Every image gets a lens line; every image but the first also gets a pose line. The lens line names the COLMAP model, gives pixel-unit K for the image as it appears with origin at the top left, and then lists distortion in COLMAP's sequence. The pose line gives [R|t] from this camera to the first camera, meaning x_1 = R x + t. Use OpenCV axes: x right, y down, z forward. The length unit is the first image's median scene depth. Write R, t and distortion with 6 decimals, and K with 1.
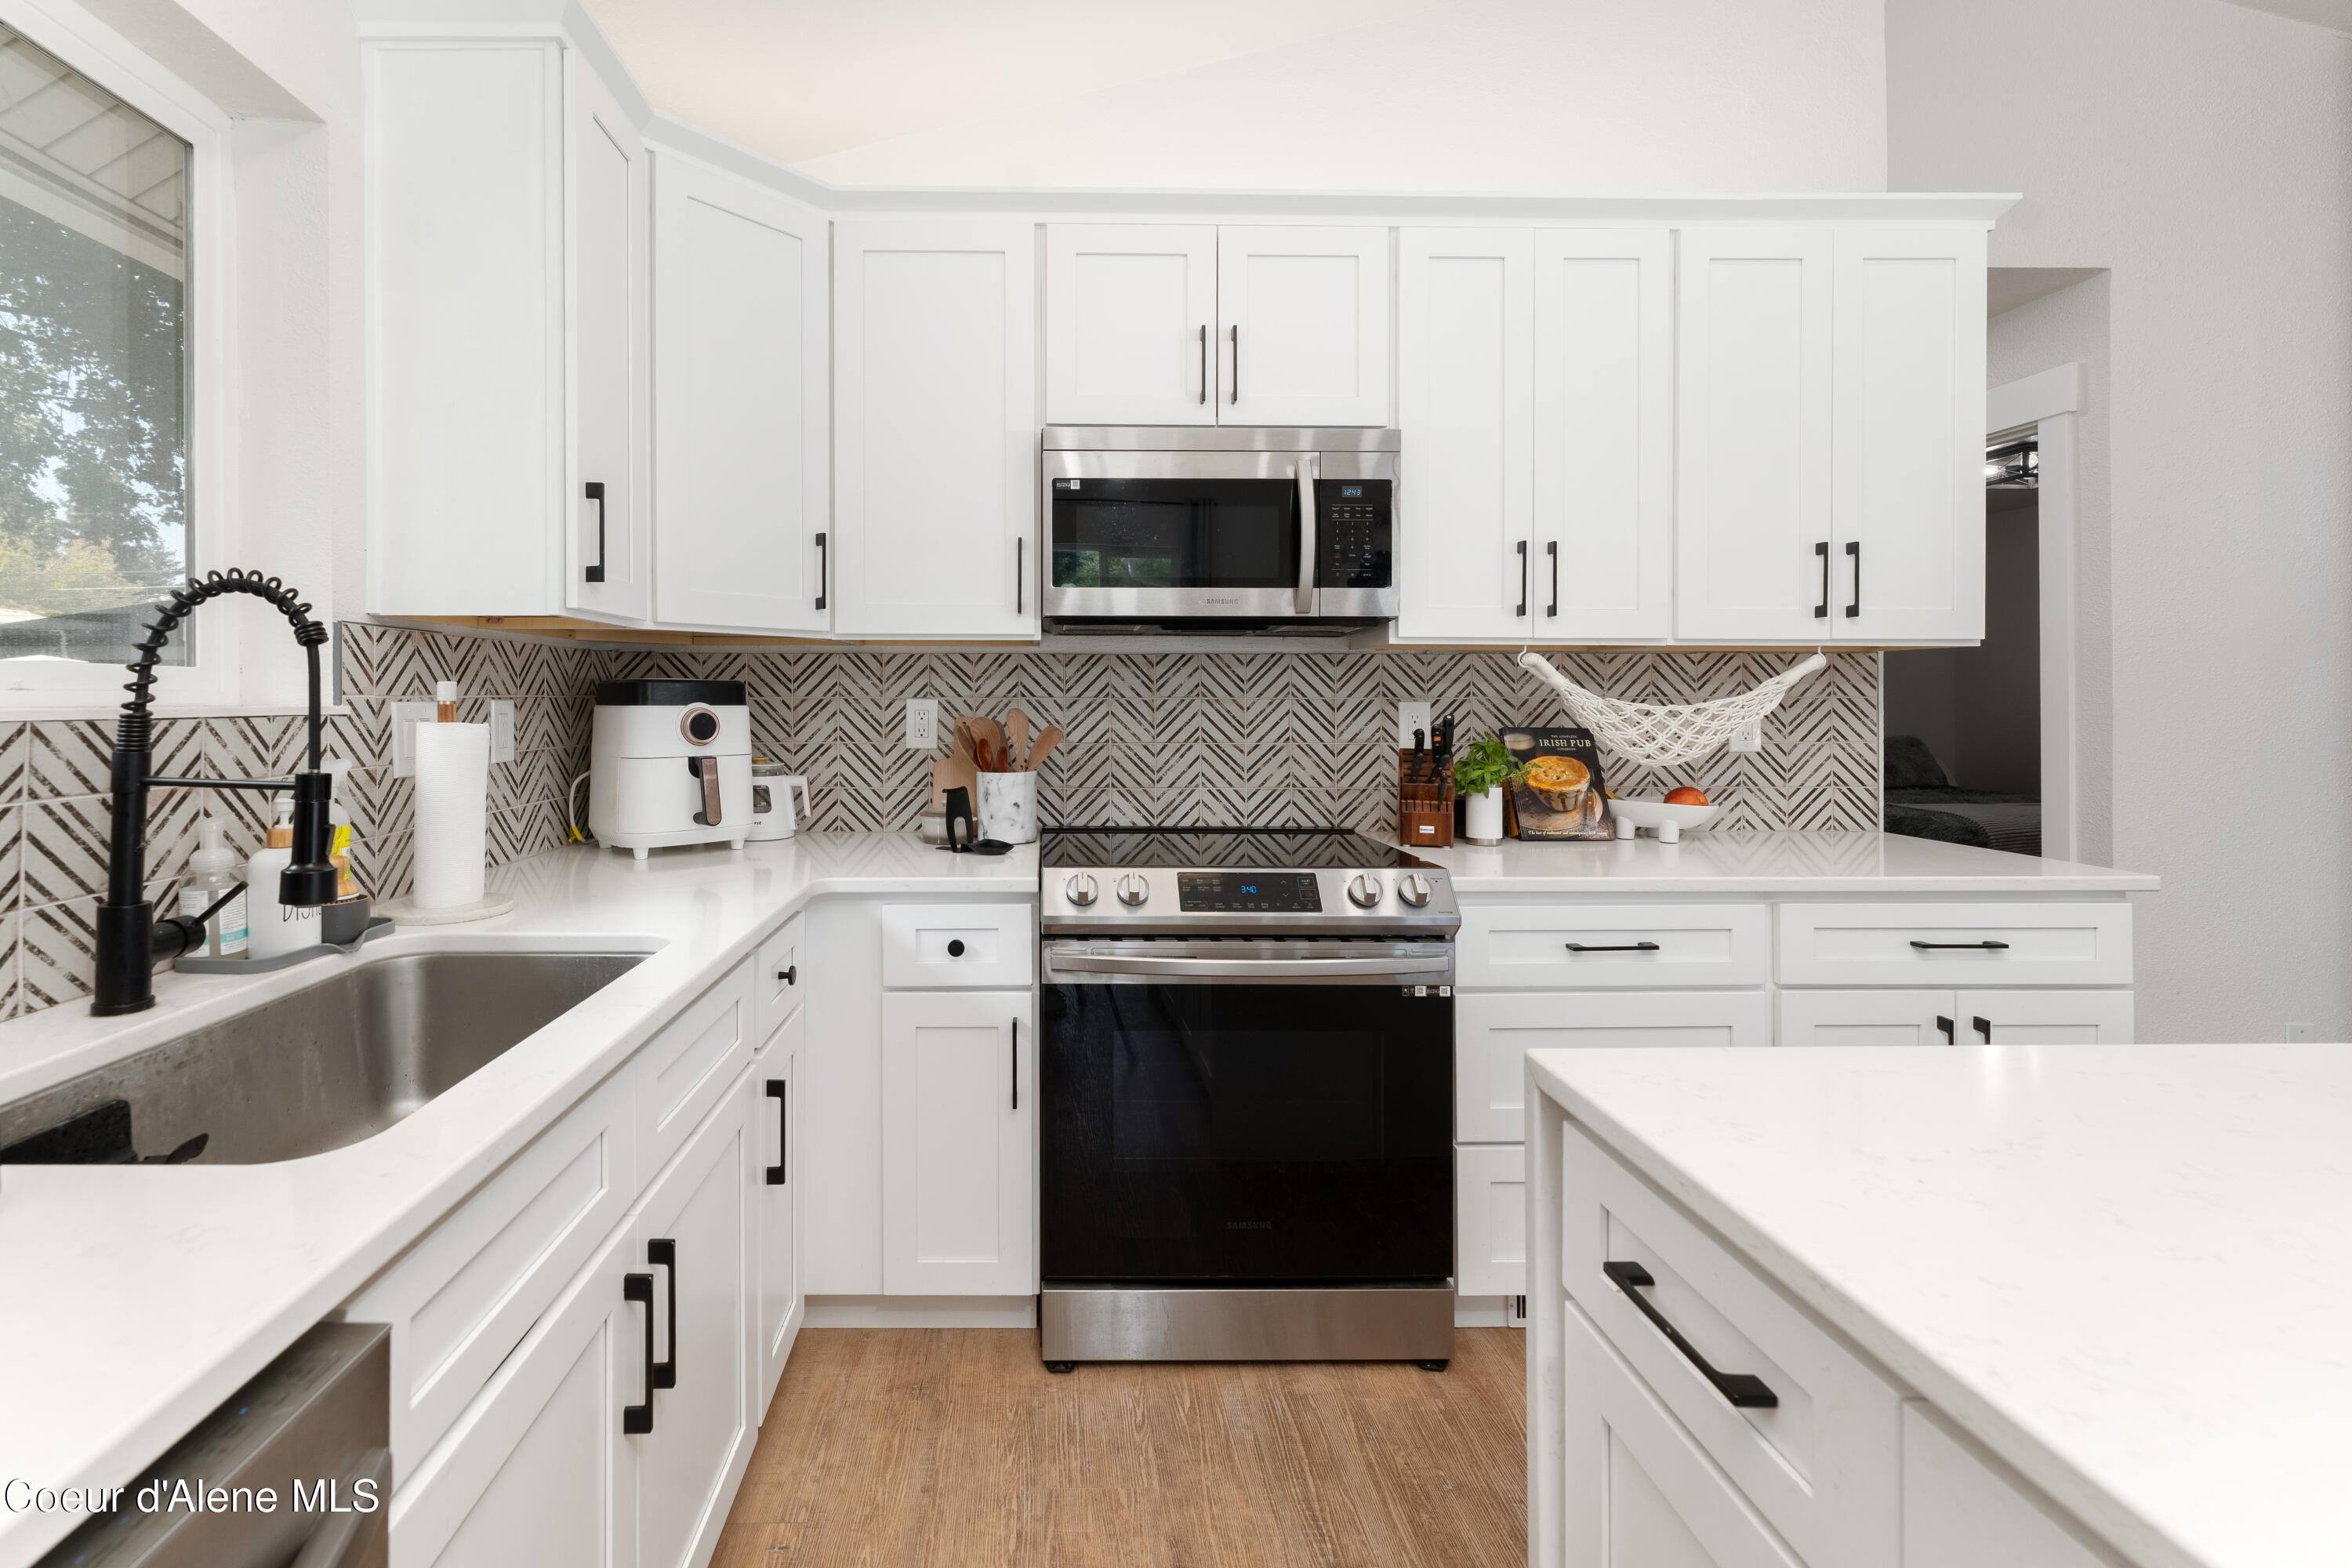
lens RADIAL K [[1024.4, 0, 1069.8], [0, 1024.4, 701.8], [0, 0, 1]] dist [0.003287, 0.000085]
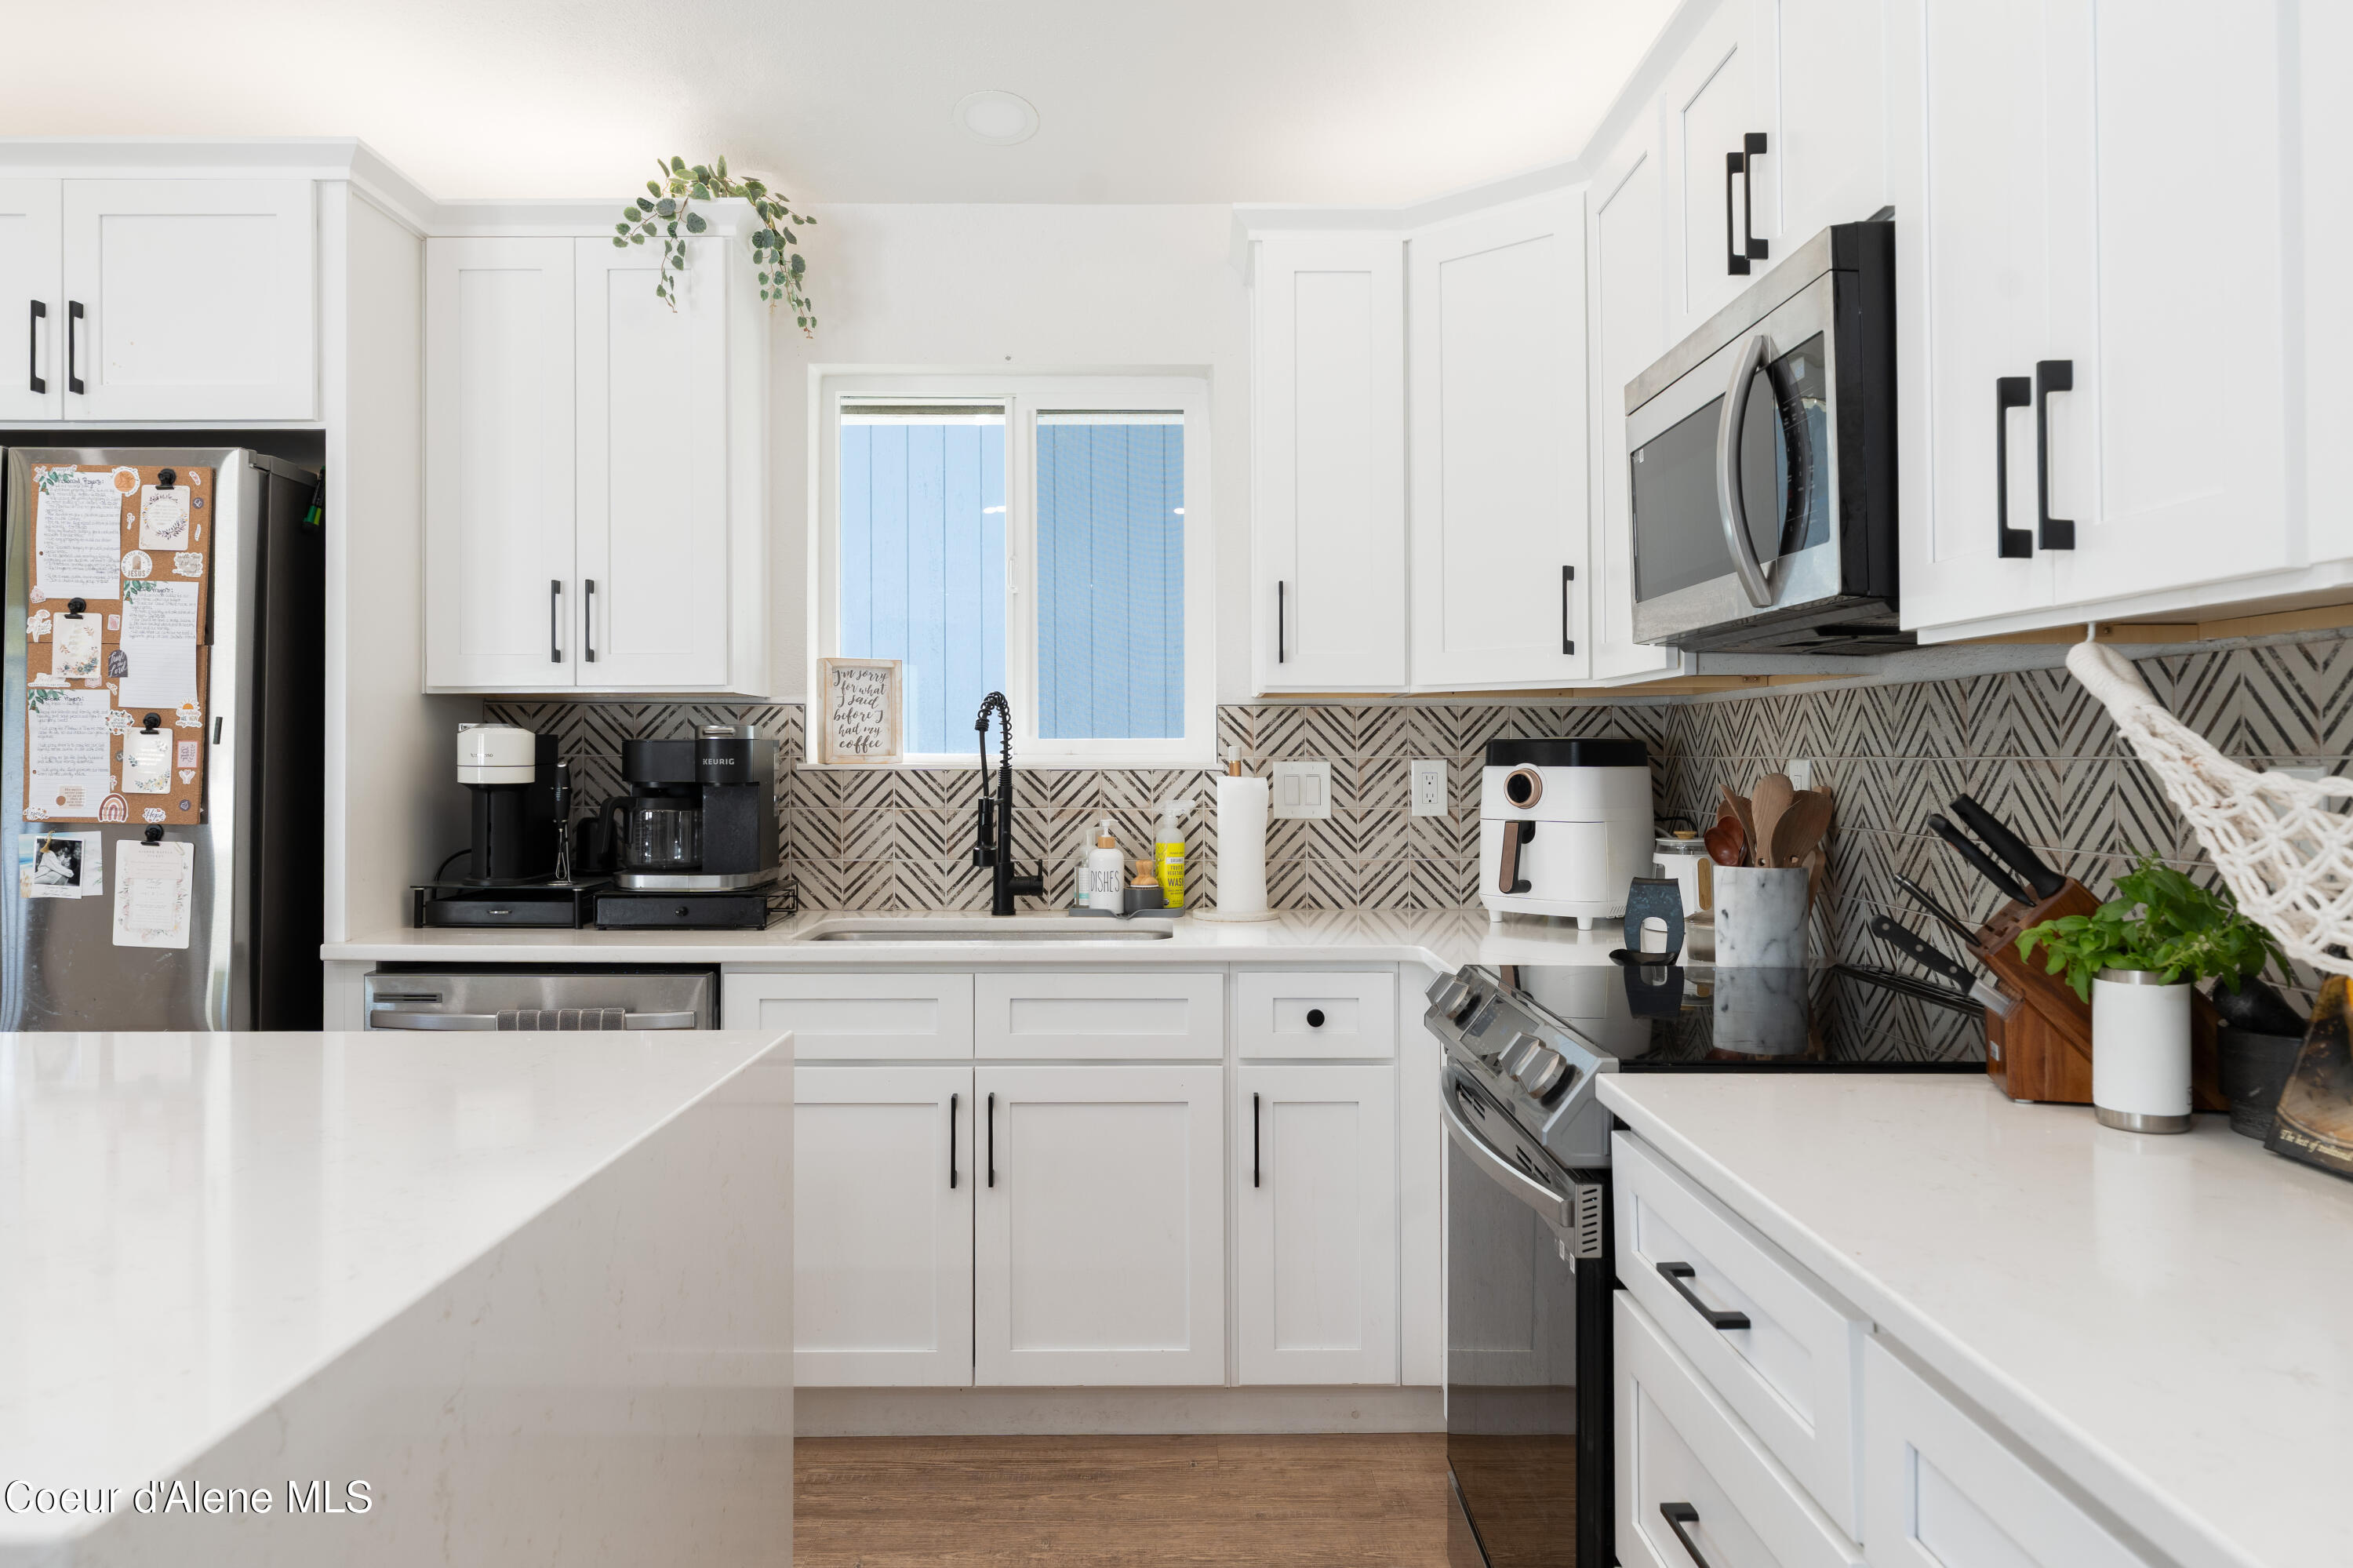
lens RADIAL K [[1645.0, 0, 1160.0], [0, 1645.0, 734.0], [0, 0, 1]] dist [0.013255, 0.002667]
pose [[-0.011711, -0.015990, -0.999804, 1.115005], [-0.003355, 0.999867, -0.015951, -0.000736], [0.999926, 0.003167, -0.011763, 0.657353]]
